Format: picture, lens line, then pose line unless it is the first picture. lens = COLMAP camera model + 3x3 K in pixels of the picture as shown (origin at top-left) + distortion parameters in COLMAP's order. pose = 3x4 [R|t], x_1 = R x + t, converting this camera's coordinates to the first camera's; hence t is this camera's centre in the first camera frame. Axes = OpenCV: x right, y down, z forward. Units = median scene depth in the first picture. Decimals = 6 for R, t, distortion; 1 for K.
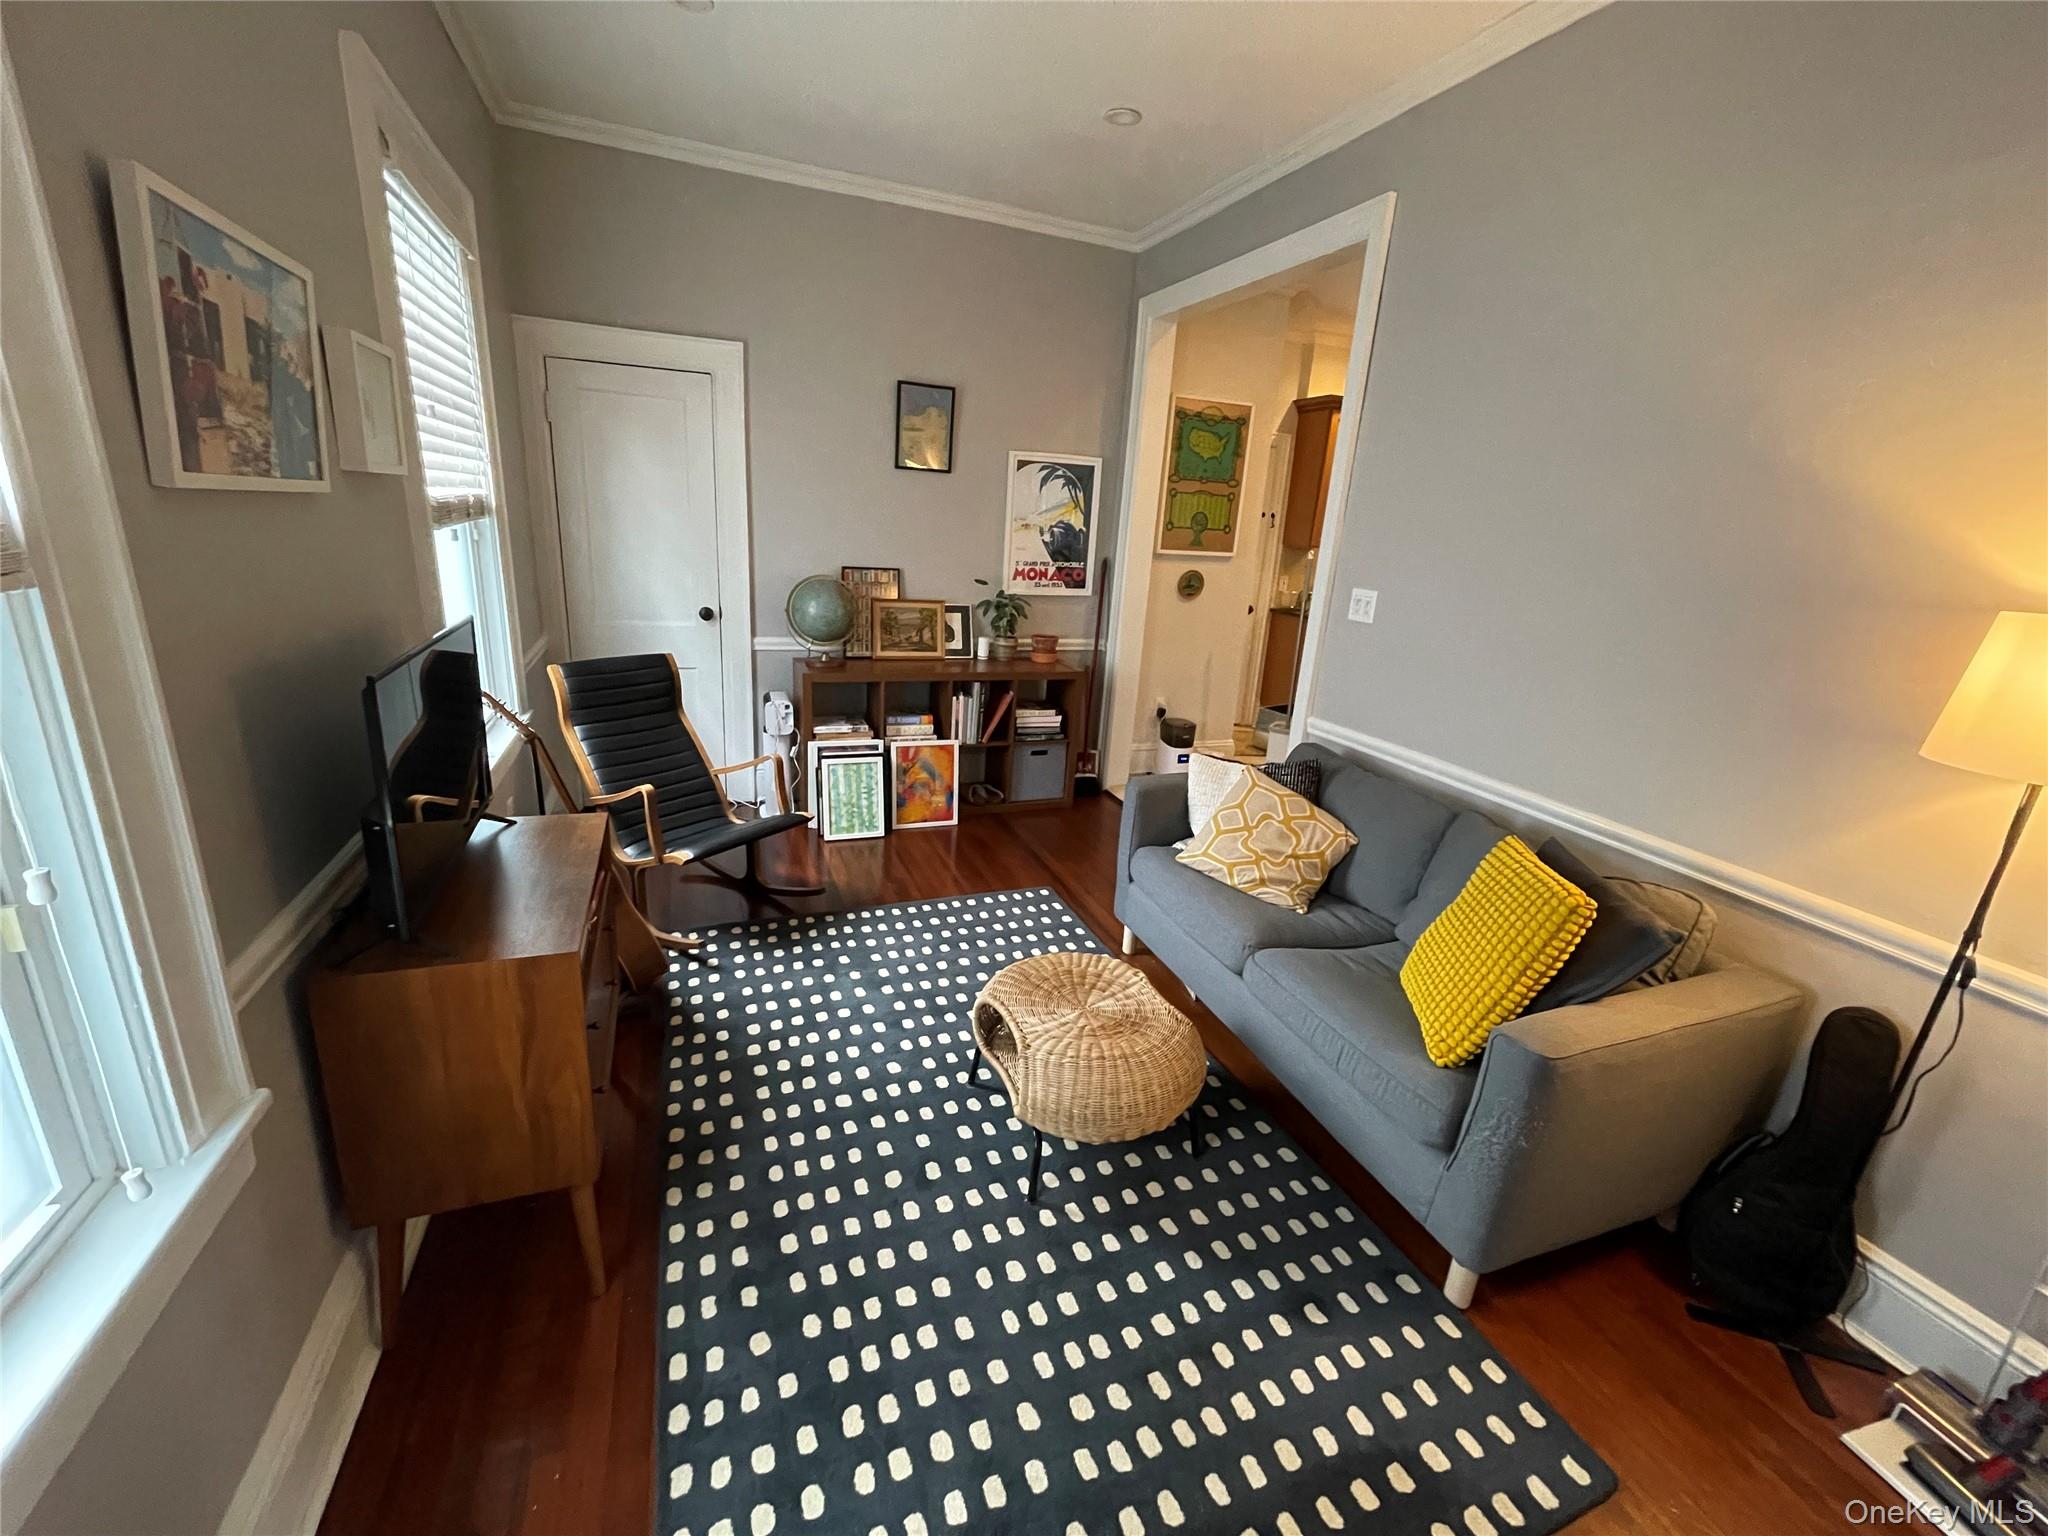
lens RADIAL K [[830.0, 0, 1028.0], [0, 830.0, 752.1], [0, 0, 1]] dist [0.002083, -0.001149]
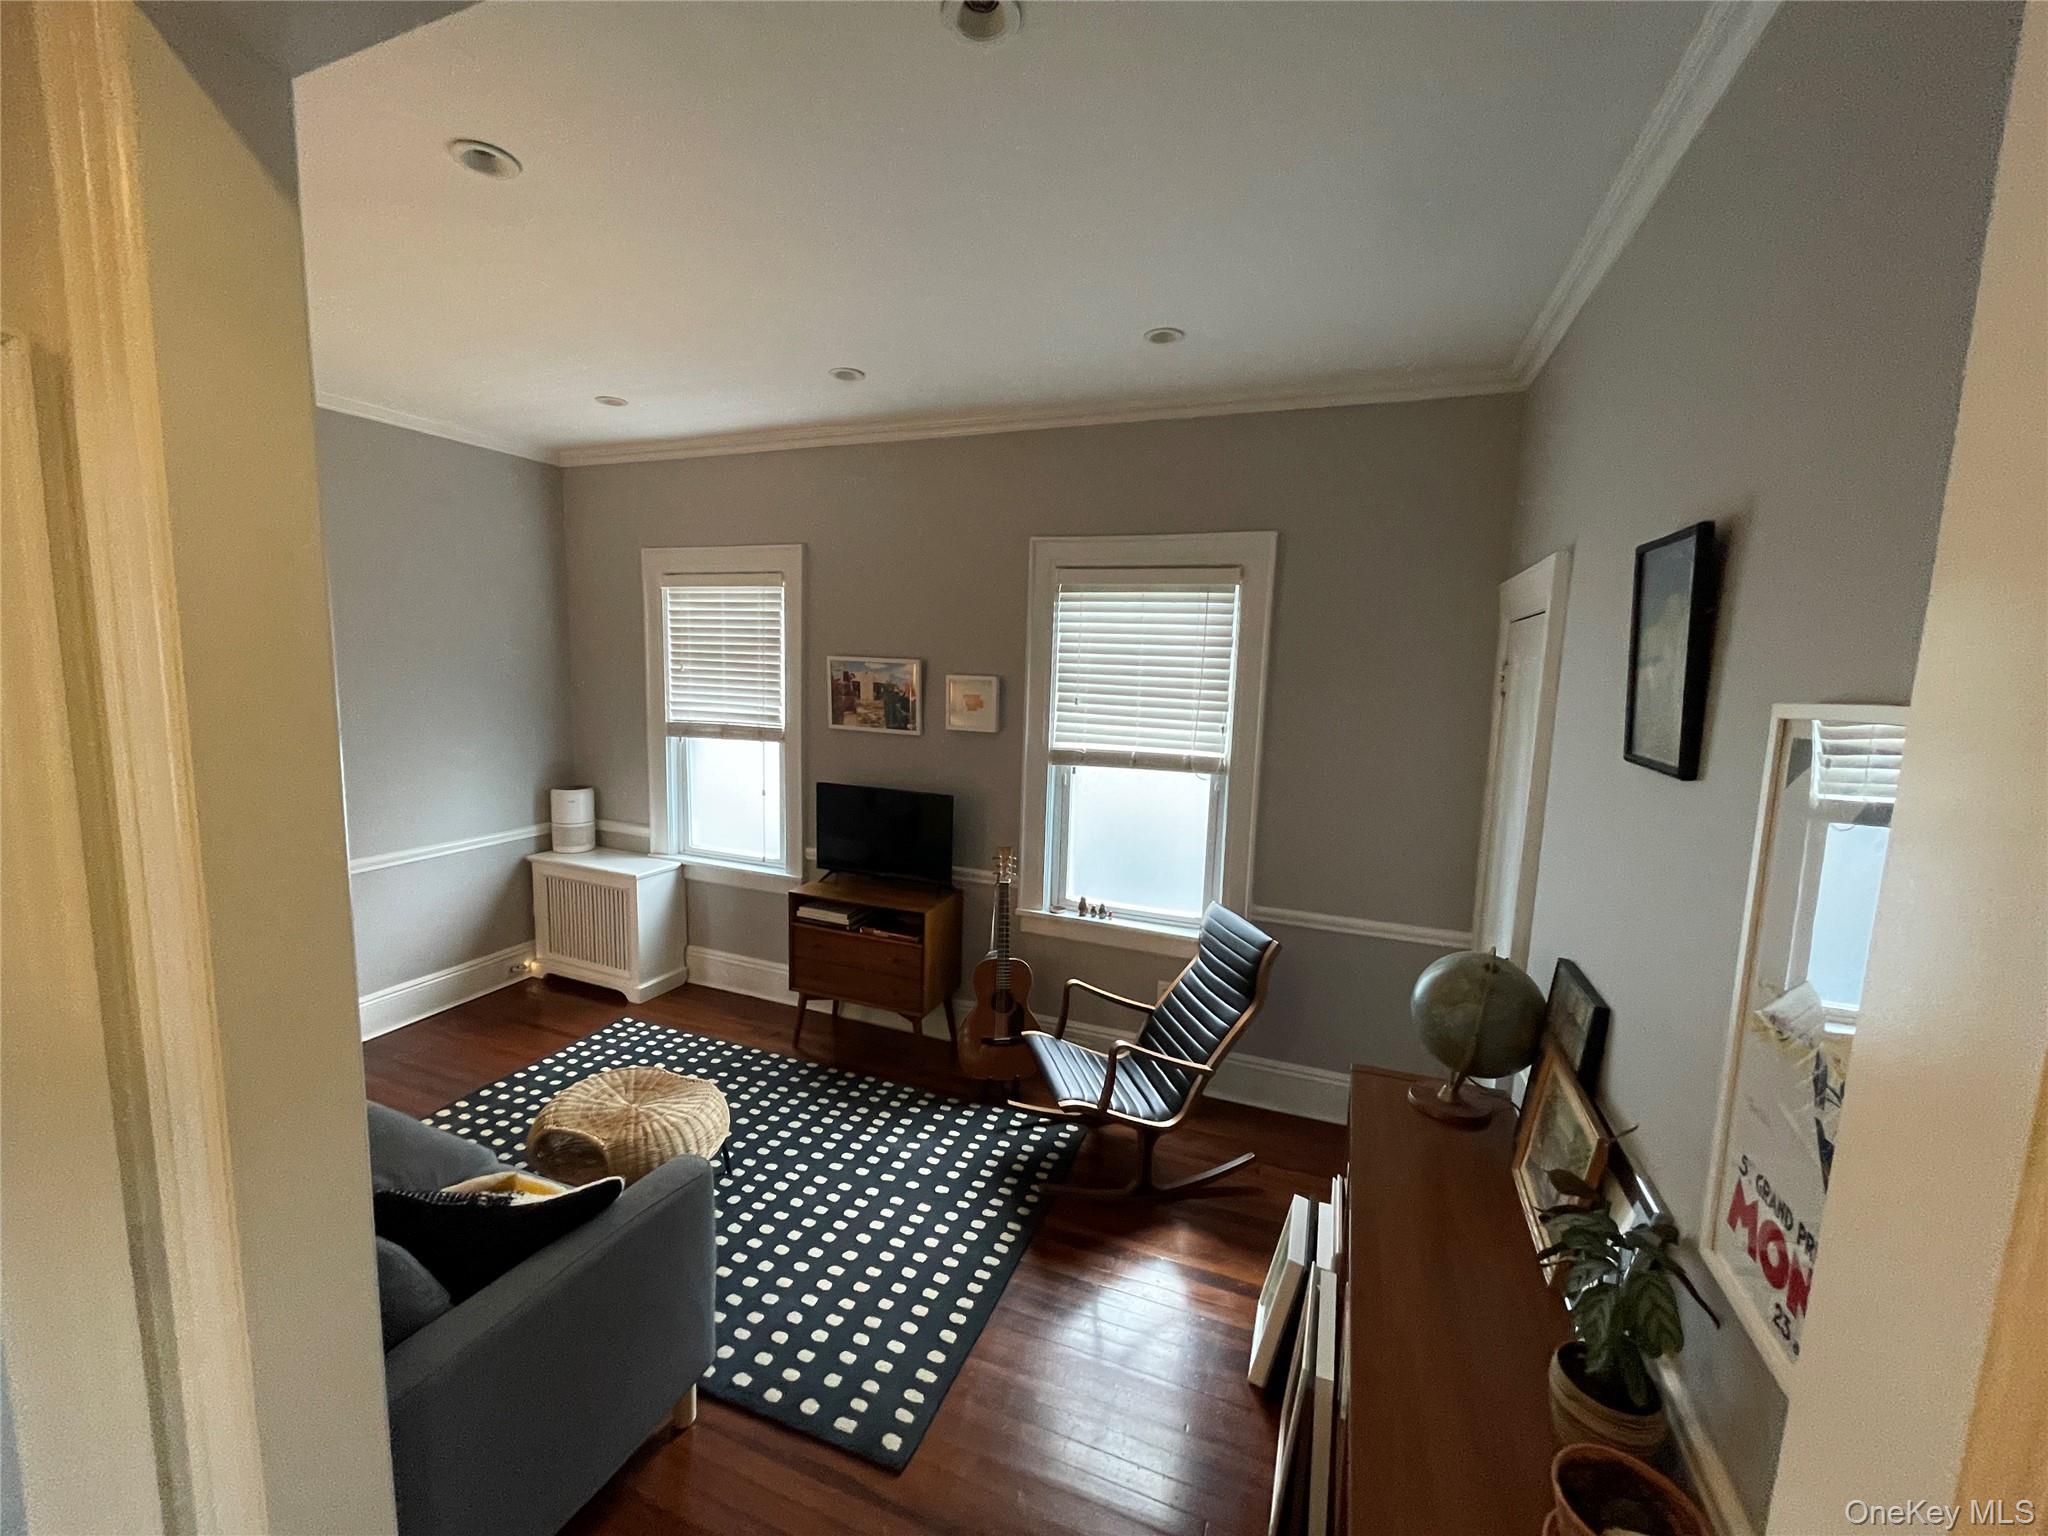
lens RADIAL K [[830.0, 0, 1016.2], [0, 830.0, 763.4], [0, 0, 1]] dist [0.002083, -0.001149]
pose [[-0.686188, 0.013906, -0.727291, 0.541468], [-0.265607, 0.925995, 0.268301, -0.639600], [0.677199, 0.377279, -0.631714, 1.824687]]
